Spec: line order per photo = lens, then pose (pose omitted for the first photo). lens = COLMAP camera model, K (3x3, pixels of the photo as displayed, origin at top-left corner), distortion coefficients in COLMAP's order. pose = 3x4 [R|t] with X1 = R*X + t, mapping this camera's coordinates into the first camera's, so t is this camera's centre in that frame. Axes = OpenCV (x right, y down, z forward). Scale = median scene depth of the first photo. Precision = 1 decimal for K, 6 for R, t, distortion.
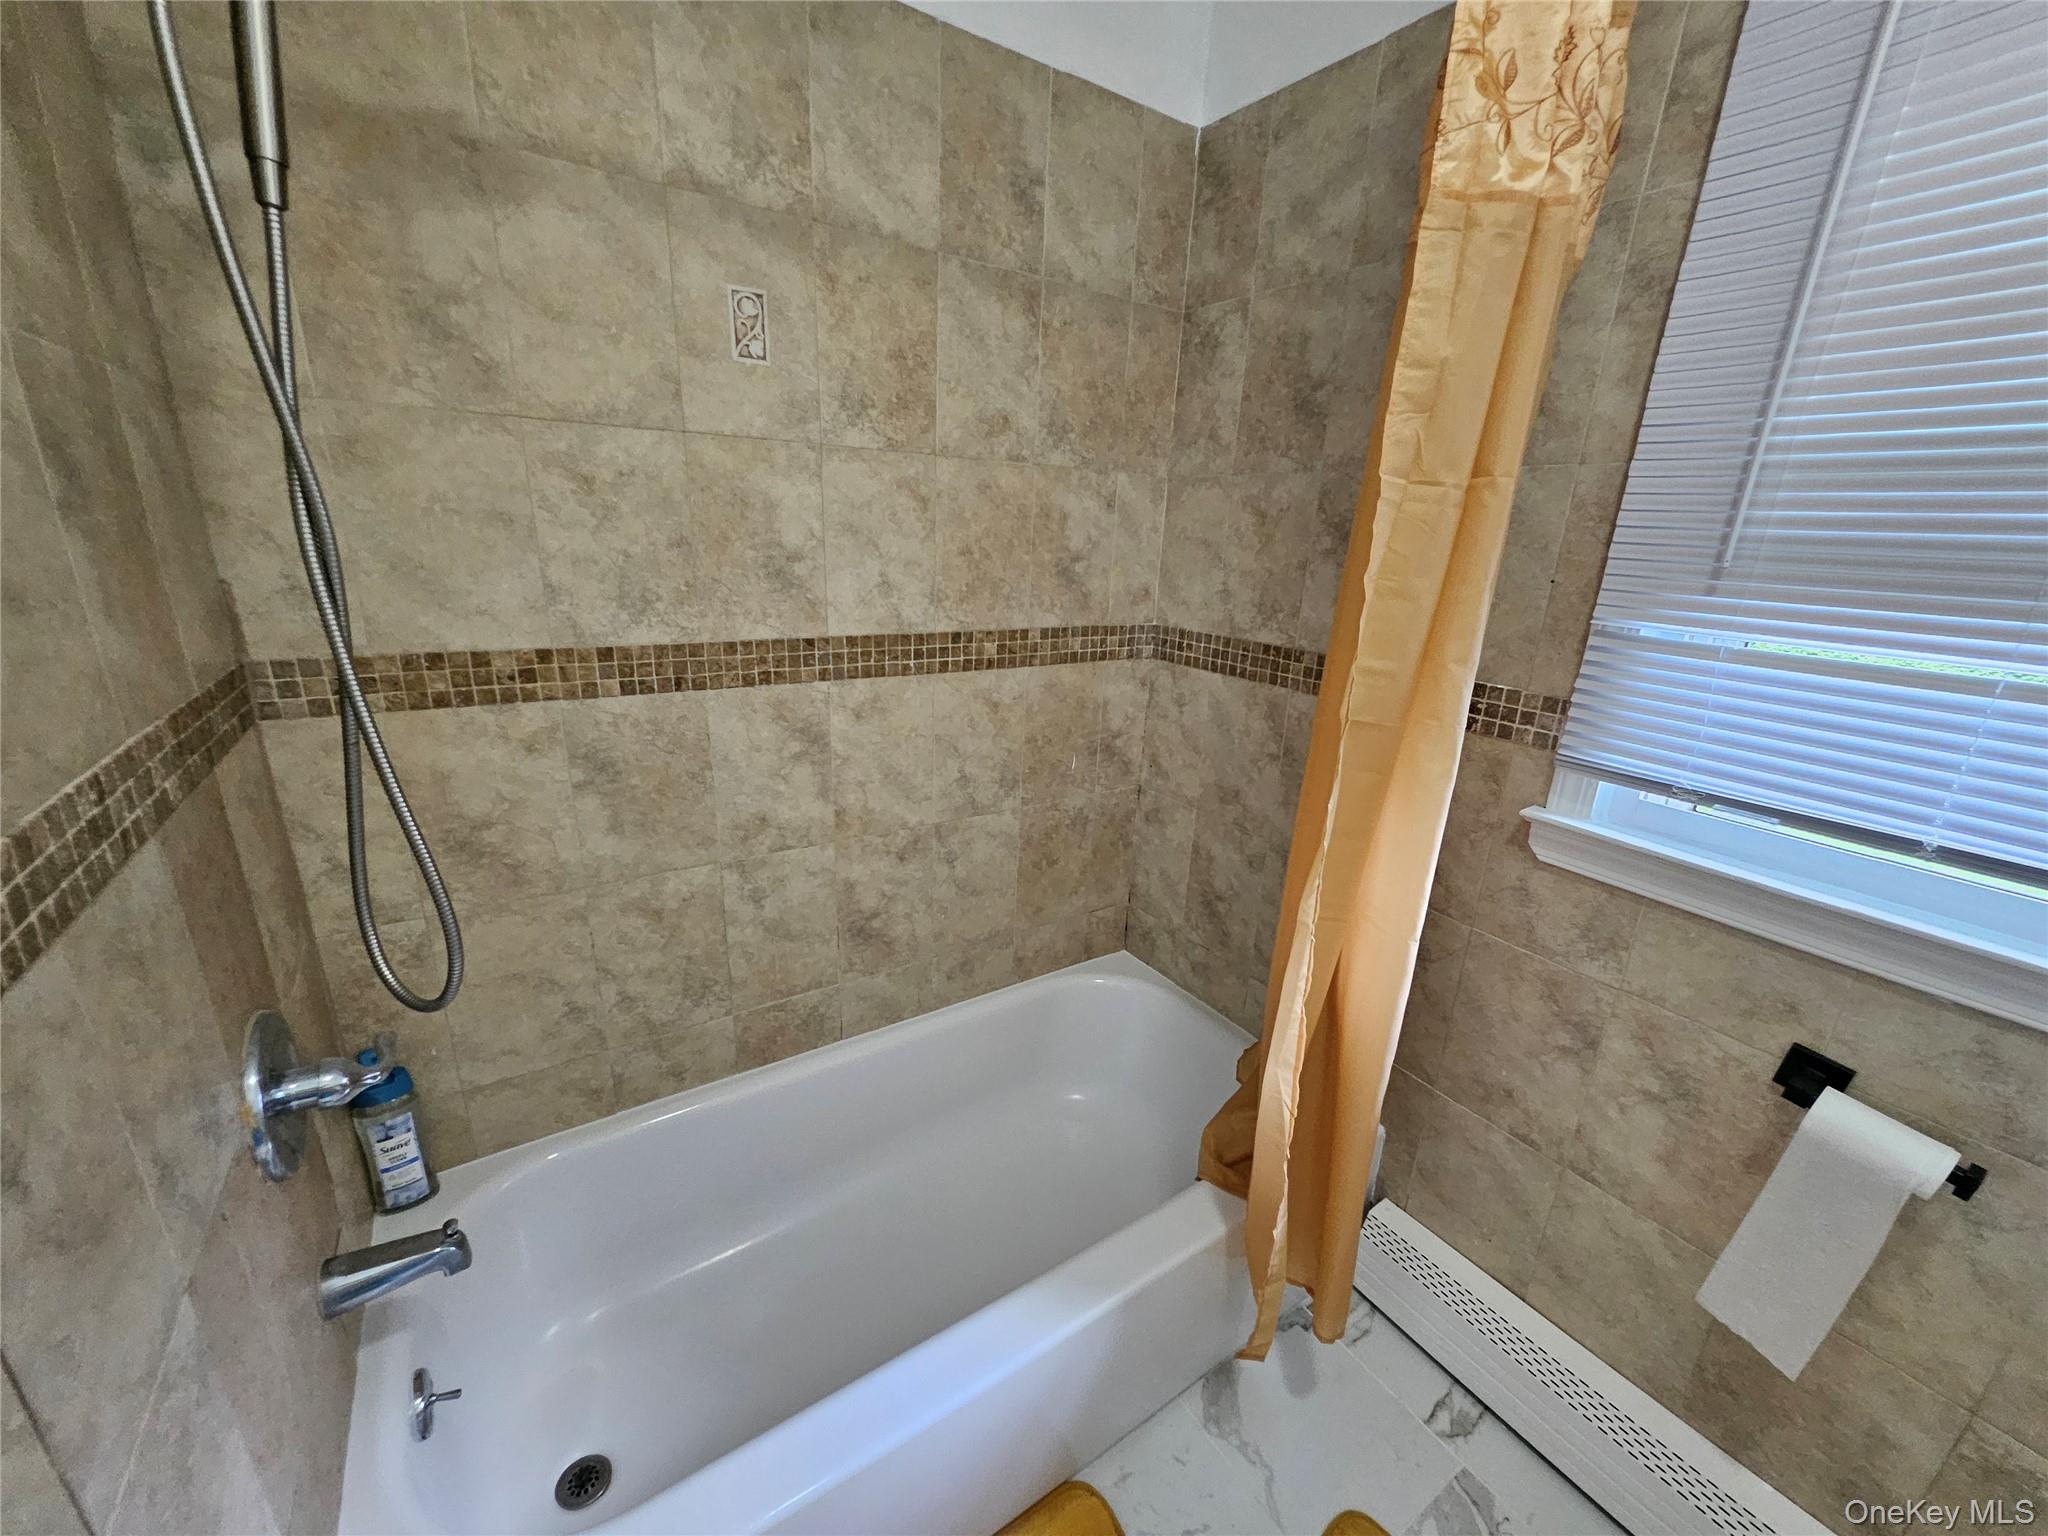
lens RADIAL K [[802.3, 0, 1022.4], [0, 802.3, 781.3], [0, 0, 1]] dist [0.001448, 0.000194]
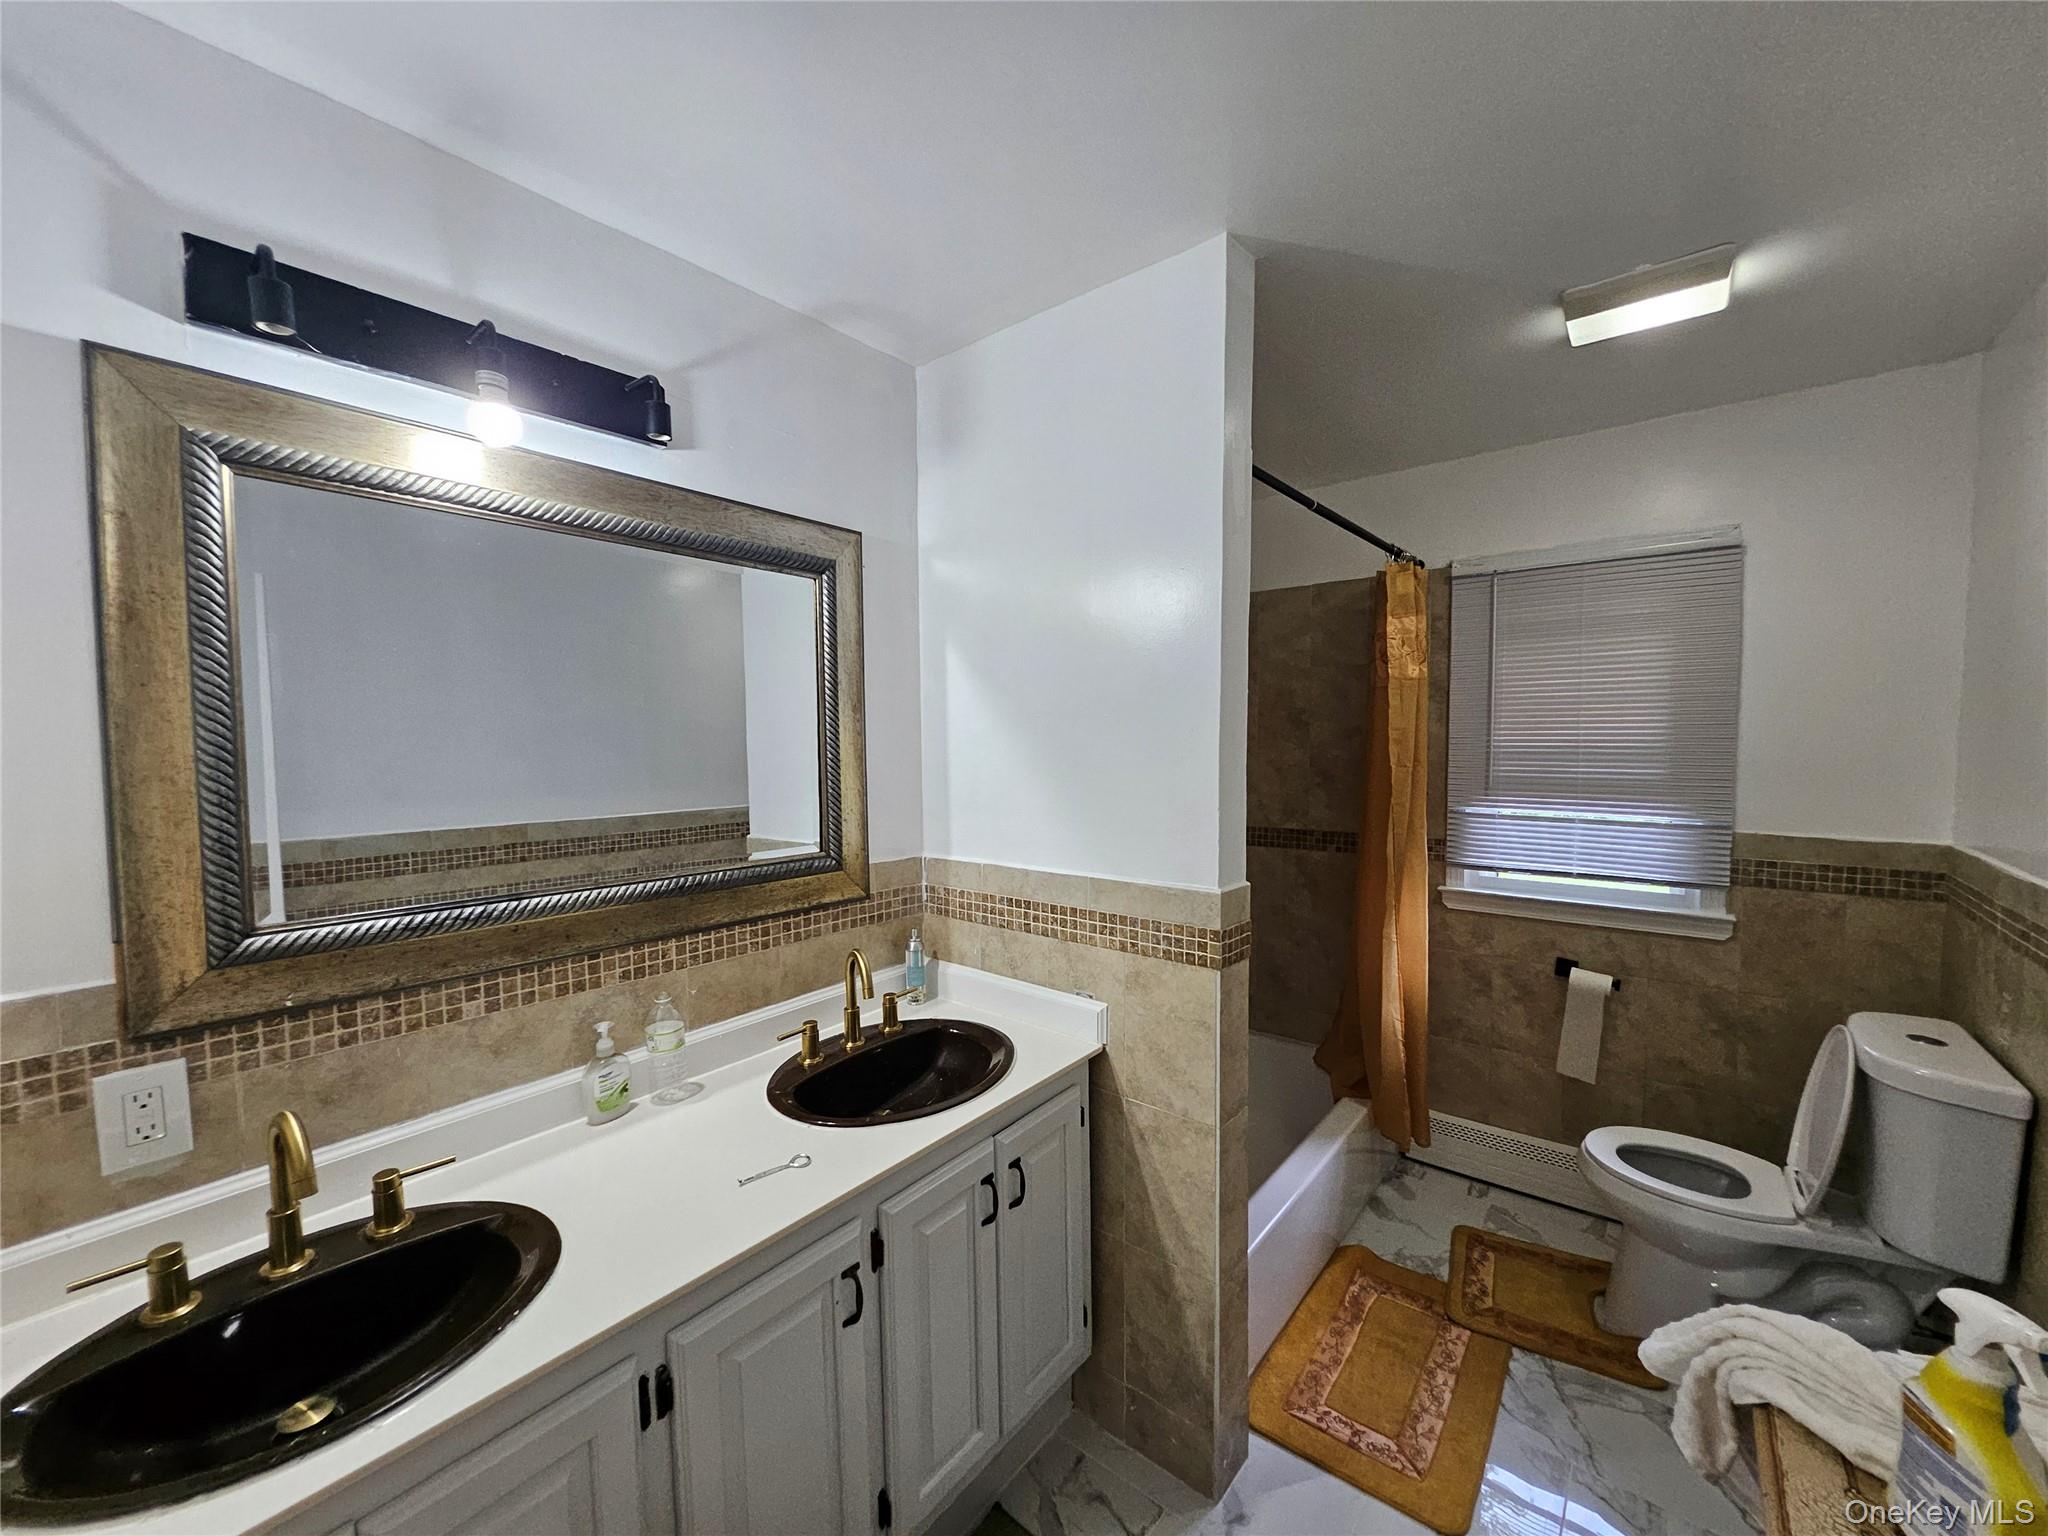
lens RADIAL K [[807.7, 0, 1024.5], [0, 807.7, 783.4], [0, 0, 1]] dist [0.000766, -0.000369]
pose [[0.953979, -0.068531, 0.291936, -1.246984], [0.138131, 0.964527, -0.224962, 0.110015], [-0.266163, 0.254935, 0.929605, -0.991589]]
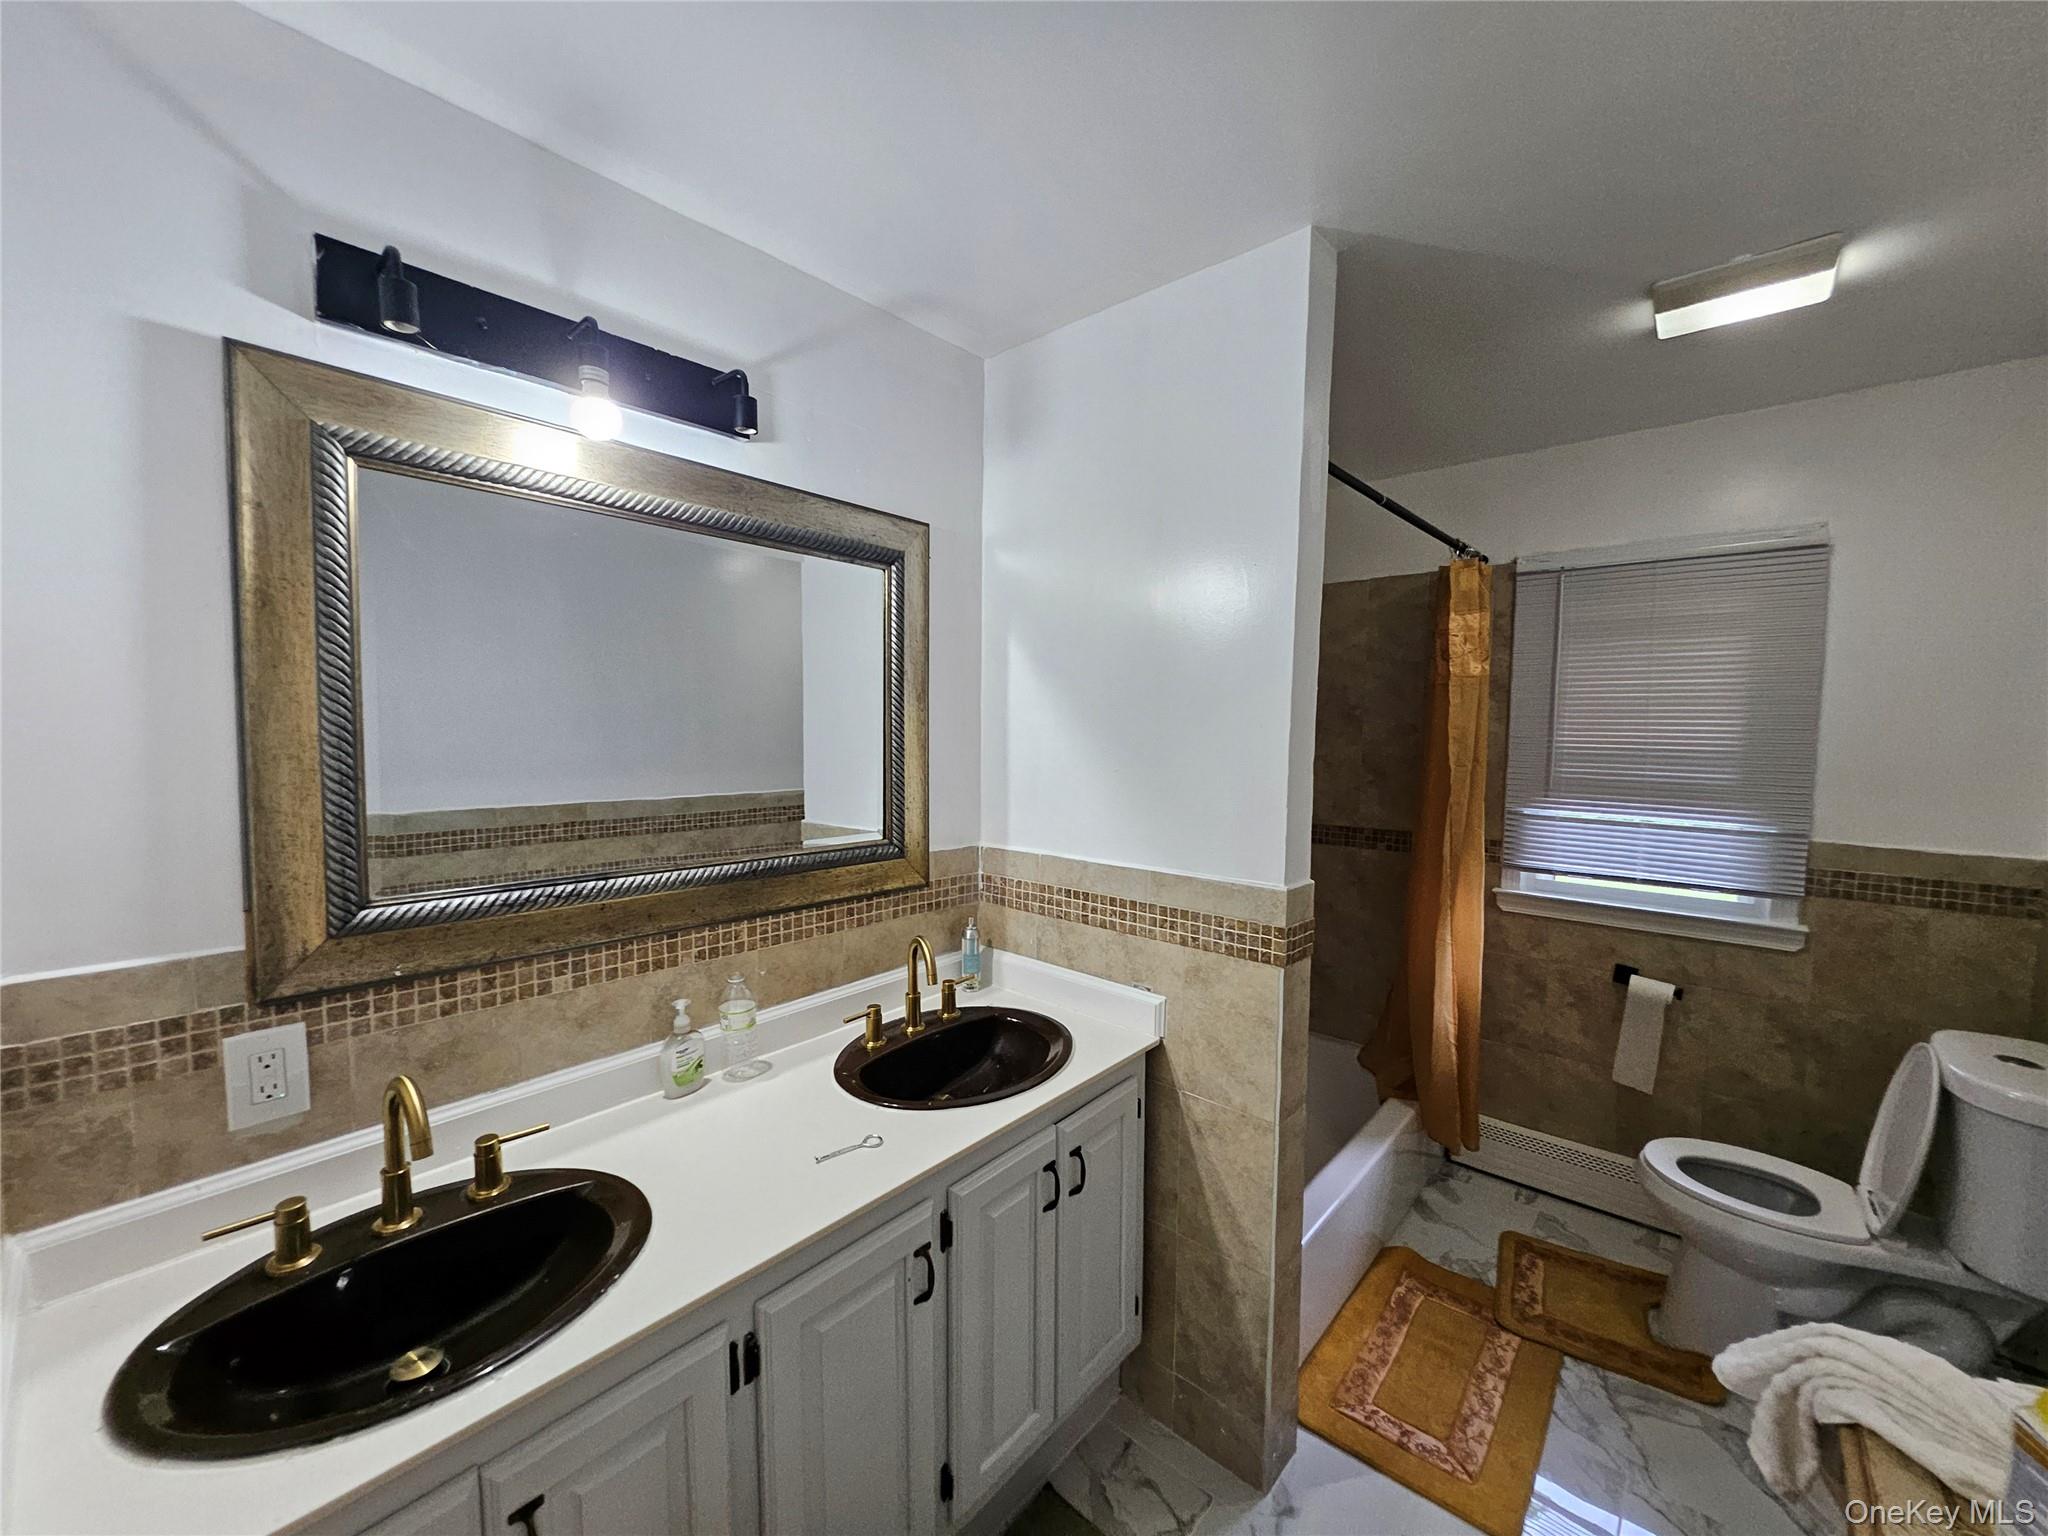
lens RADIAL K [[811.2, 0, 1020.3], [0, 811.2, 780.0], [0, 0, 1]] dist [0.000572, 0.000525]
pose [[0.965352, -0.050861, 0.255945, -1.322497], [0.109173, 0.969576, -0.219096, 0.097092], [-0.237015, 0.239447, 0.941536, -0.992155]]
